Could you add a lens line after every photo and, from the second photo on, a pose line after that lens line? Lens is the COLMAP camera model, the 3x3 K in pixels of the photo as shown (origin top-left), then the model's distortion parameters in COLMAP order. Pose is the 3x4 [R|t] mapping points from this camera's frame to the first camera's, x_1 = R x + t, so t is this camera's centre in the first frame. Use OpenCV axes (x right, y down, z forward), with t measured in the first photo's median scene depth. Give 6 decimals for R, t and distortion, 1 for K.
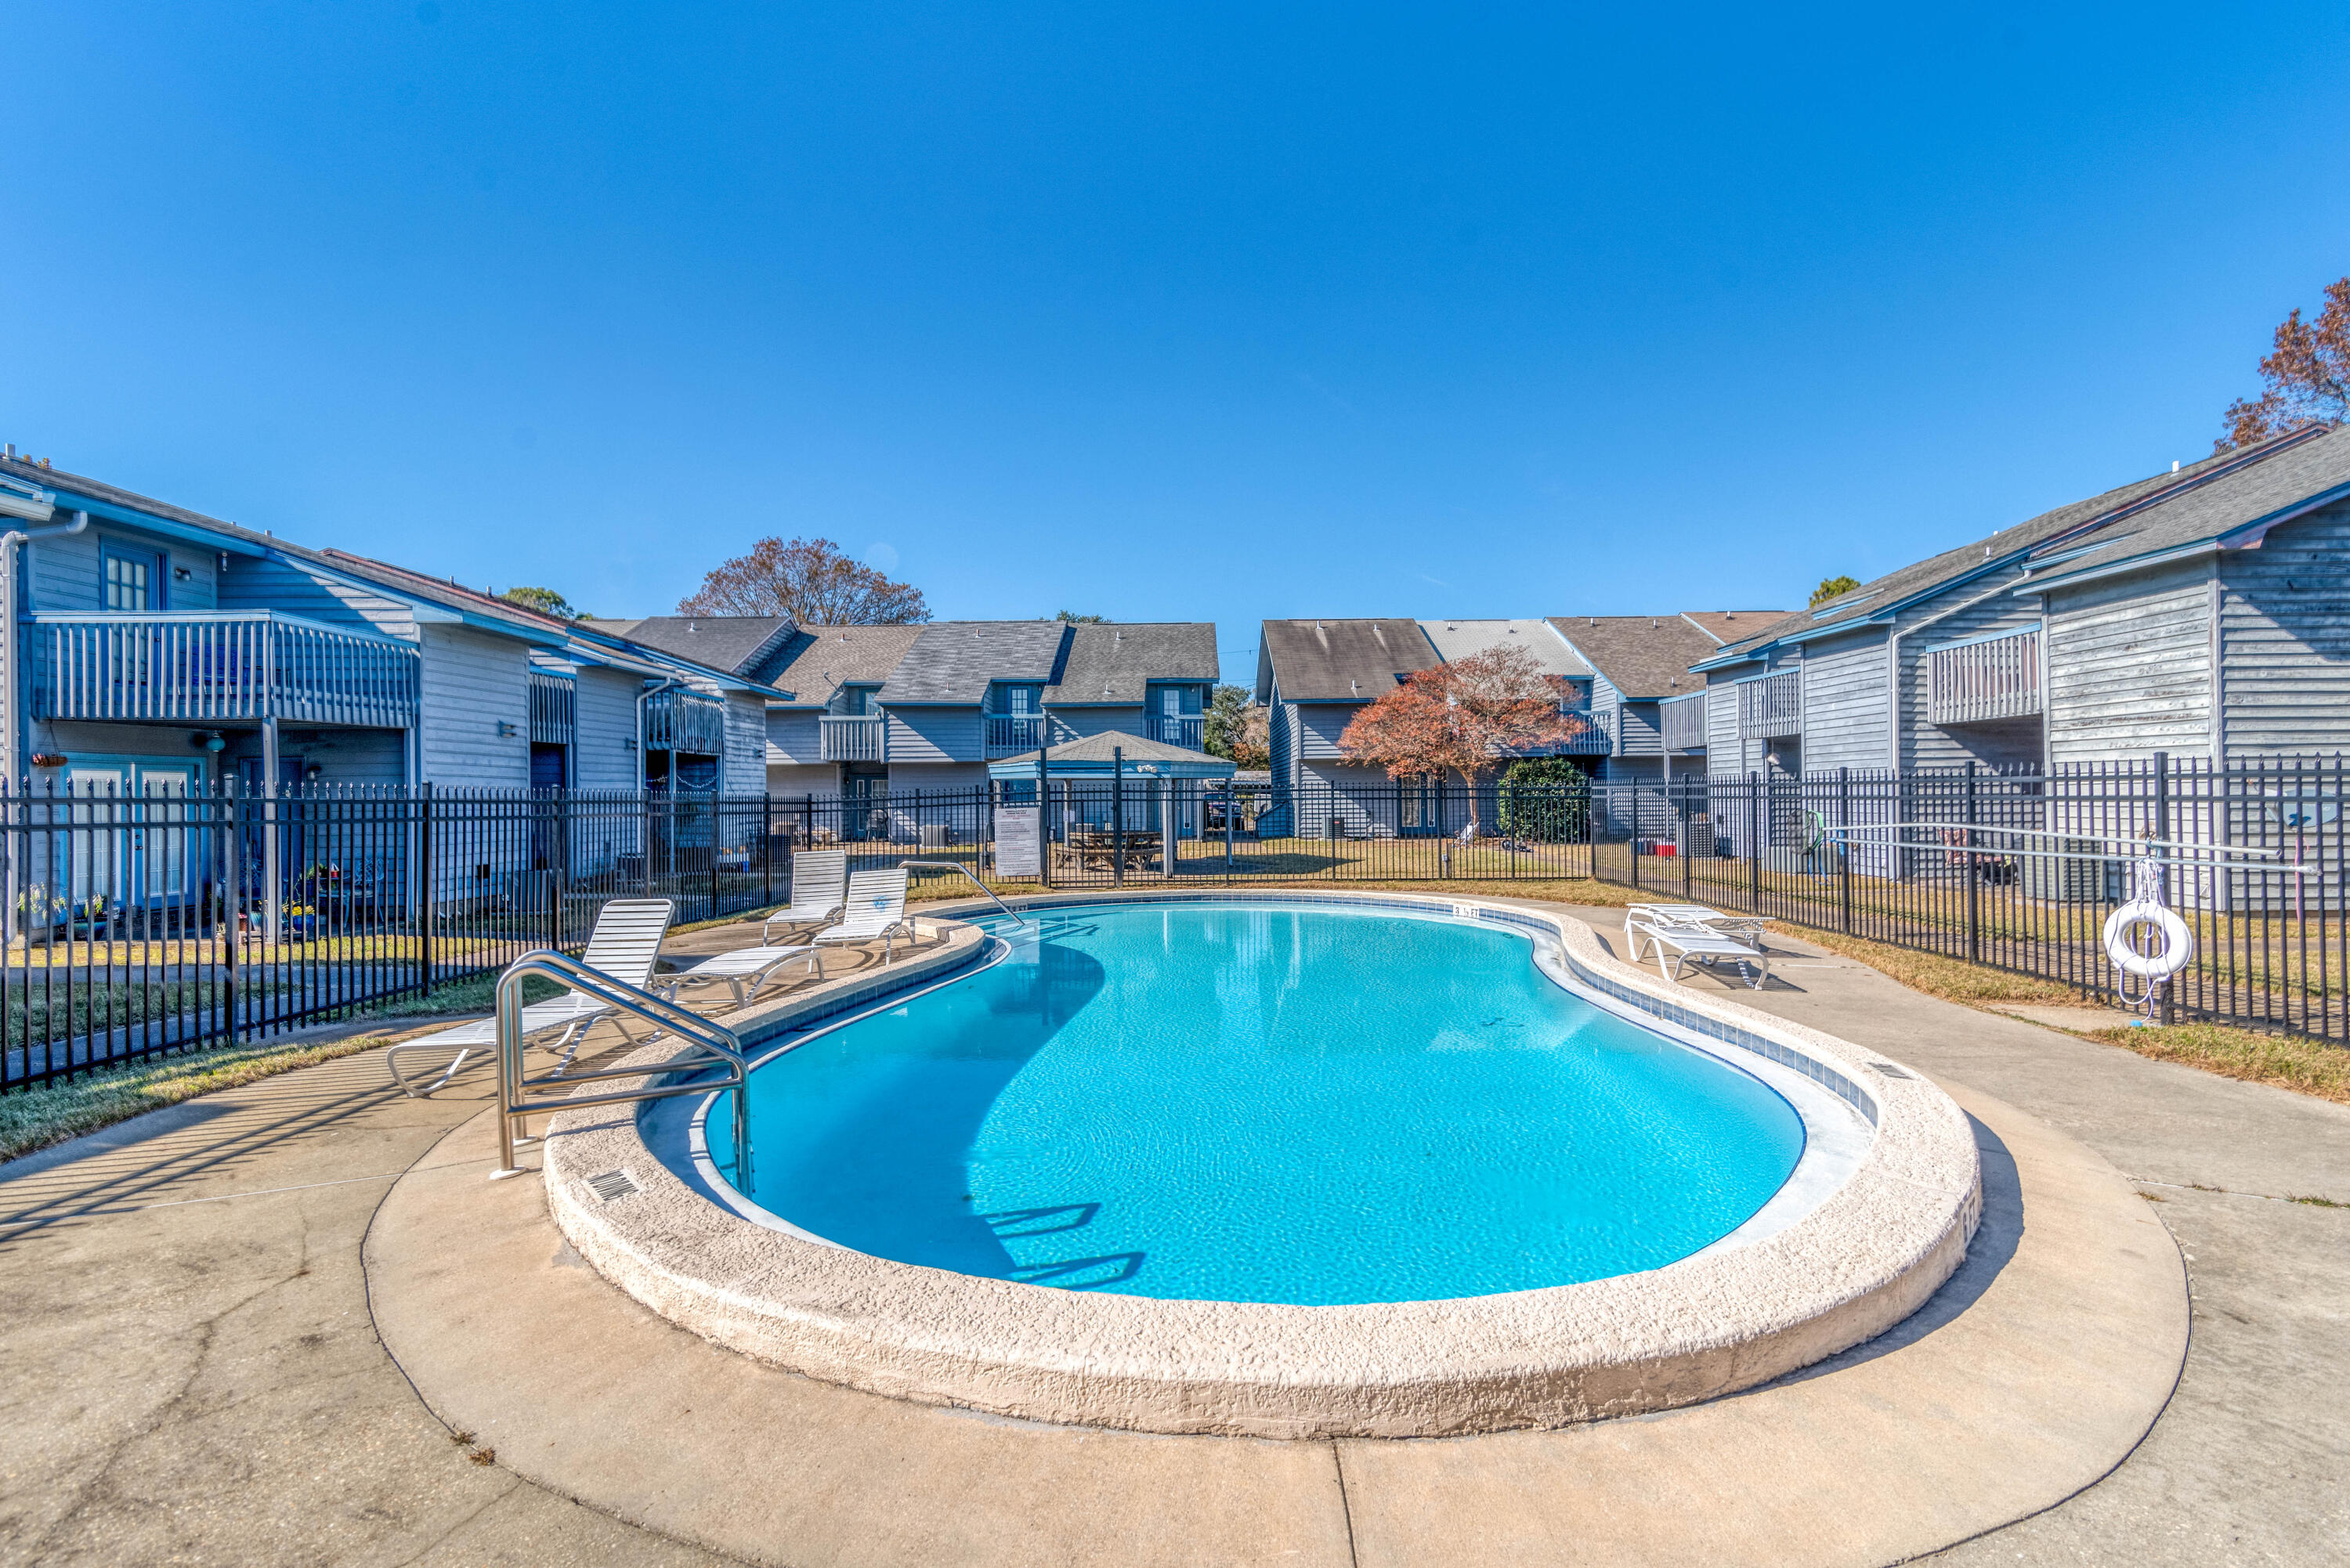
lens RADIAL K [[1074.4, 0, 1187.9], [0, 1074.4, 772.8], [0, 0, 1]] dist [0.002202, -0.000978]
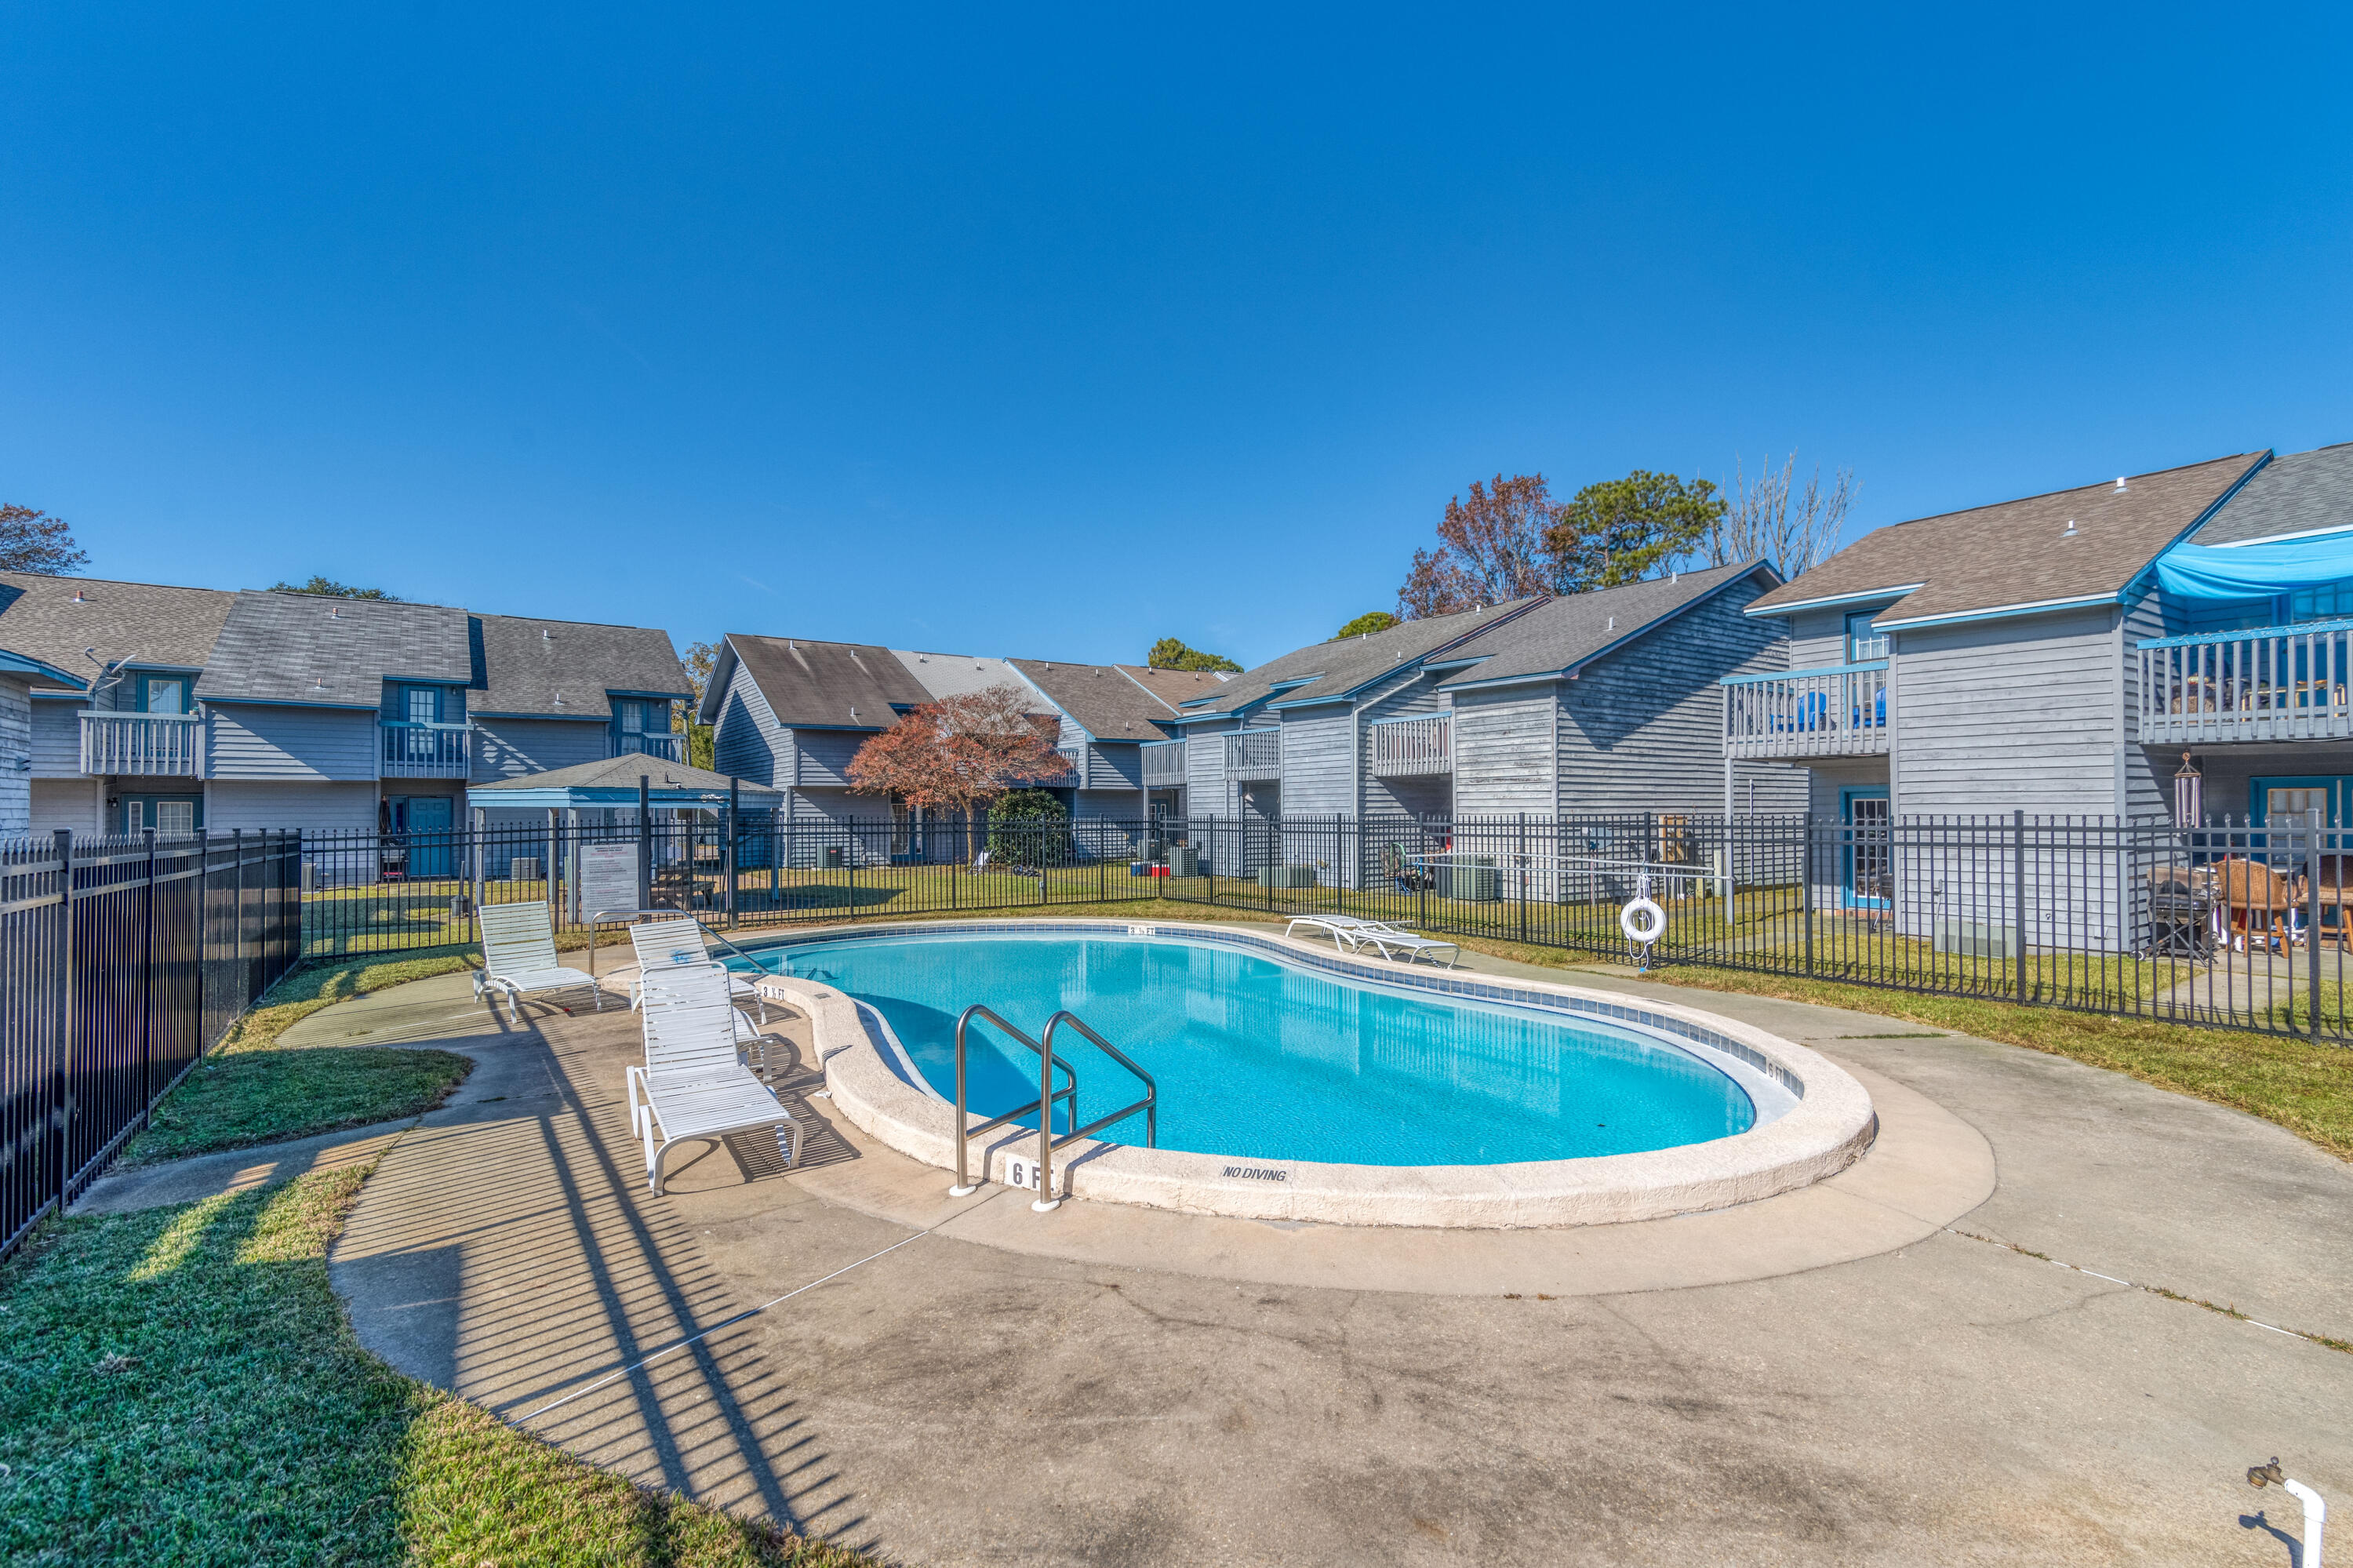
lens RADIAL K [[1075.9, 0, 1214.3], [0, 1075.9, 778.9], [0, 0, 1]] dist [0.002202, -0.000978]
pose [[0.810669, 0.024940, 0.584973, -0.160857], [-0.016430, 0.999668, -0.019851, -0.006390], [-0.585274, 0.006481, 0.810810, 0.000225]]
